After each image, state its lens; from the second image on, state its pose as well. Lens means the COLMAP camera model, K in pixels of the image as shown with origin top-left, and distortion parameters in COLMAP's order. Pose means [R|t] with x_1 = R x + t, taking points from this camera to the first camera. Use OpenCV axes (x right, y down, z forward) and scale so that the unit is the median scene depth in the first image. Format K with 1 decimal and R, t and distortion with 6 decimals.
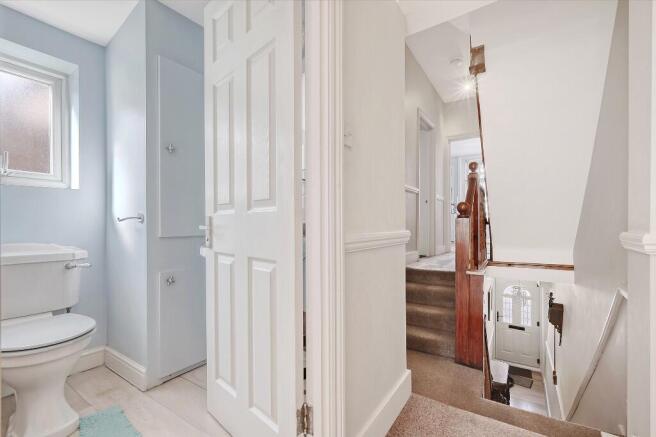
lens RADIAL K [[287.5, 0, 325.2], [0, 287.5, 216.6], [0, 0, 1]] dist [0.000591, 0.000589]
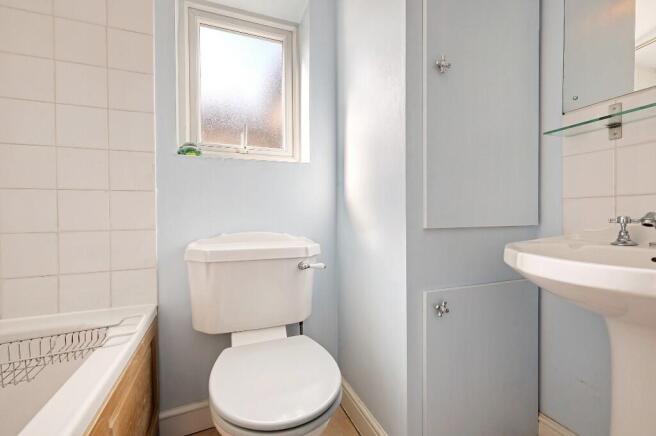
lens RADIAL K [[287.5, 0, 329.4], [0, 287.5, 218.8], [0, 0, 1]] dist [0.000591, 0.000589]
pose [[0.821454, 0.009435, -0.570196, -0.392782], [0.000589, 0.999849, 0.017394, 0.041232], [0.570274, -0.014625, 0.821324, 0.417958]]
